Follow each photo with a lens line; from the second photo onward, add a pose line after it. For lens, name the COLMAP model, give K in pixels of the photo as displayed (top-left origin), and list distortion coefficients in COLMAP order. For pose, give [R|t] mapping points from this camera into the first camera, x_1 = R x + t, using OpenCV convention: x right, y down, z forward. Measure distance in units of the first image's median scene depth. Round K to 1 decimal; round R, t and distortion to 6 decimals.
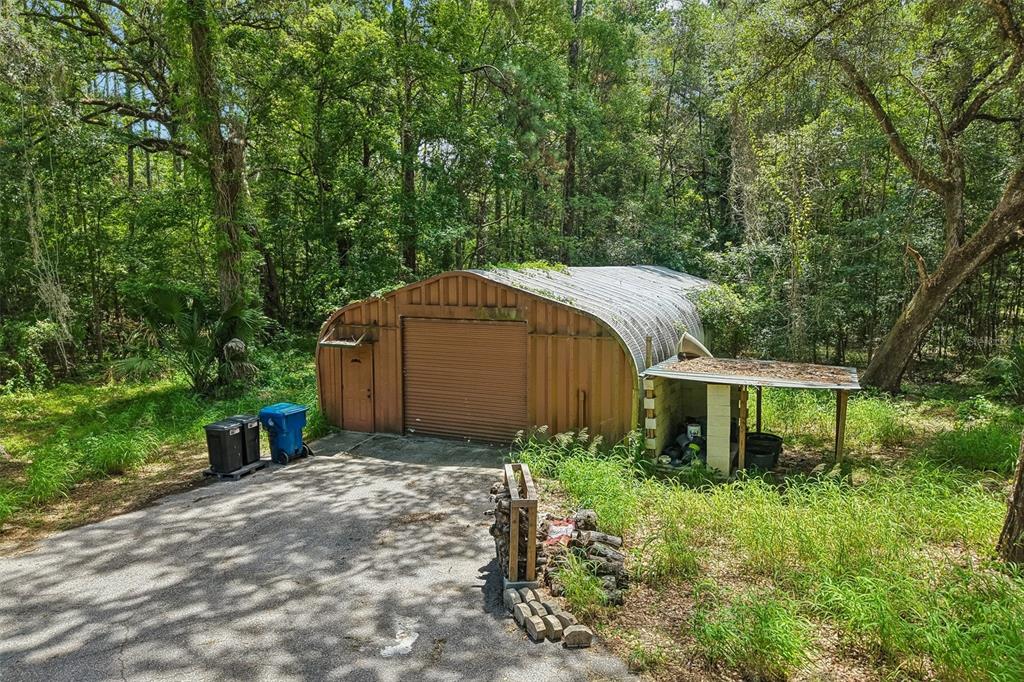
lens RADIAL K [[709.8, 0, 514.3], [0, 709.8, 339.2], [0, 0, 1]] dist [0.005311, -0.009573]
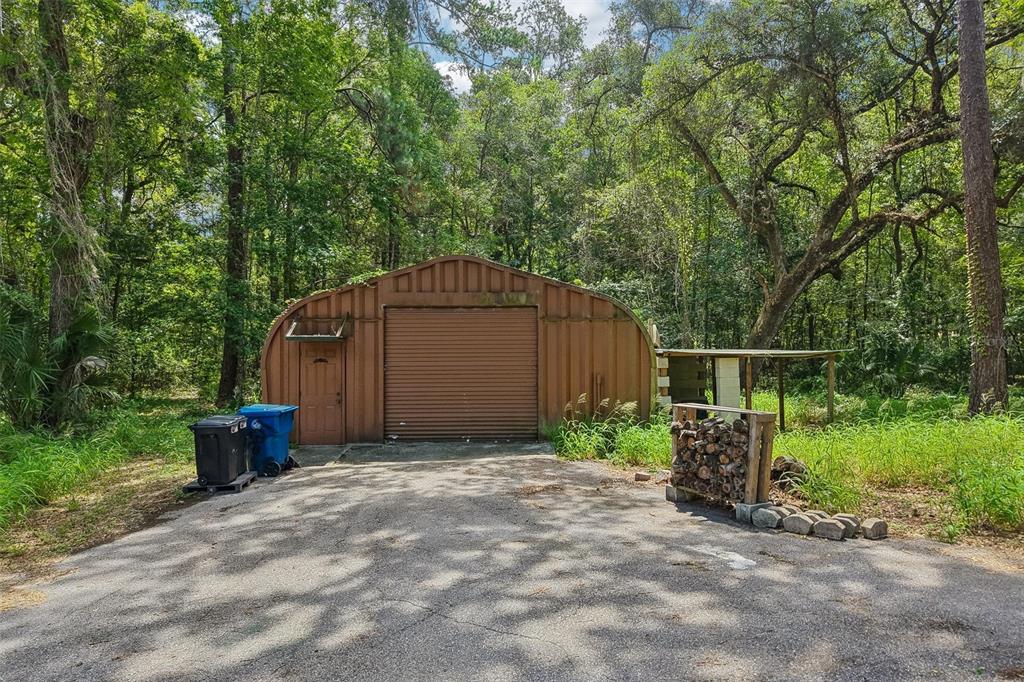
lens RADIAL K [[709.8, 0, 513.1], [0, 709.8, 341.6], [0, 0, 1]] dist [0.005311, -0.009573]
pose [[0.910418, -0.000857, 0.413688, -0.574327], [0.049289, 0.993099, -0.106416, 0.172641], [-0.410742, 0.117273, 0.904178, 0.197335]]
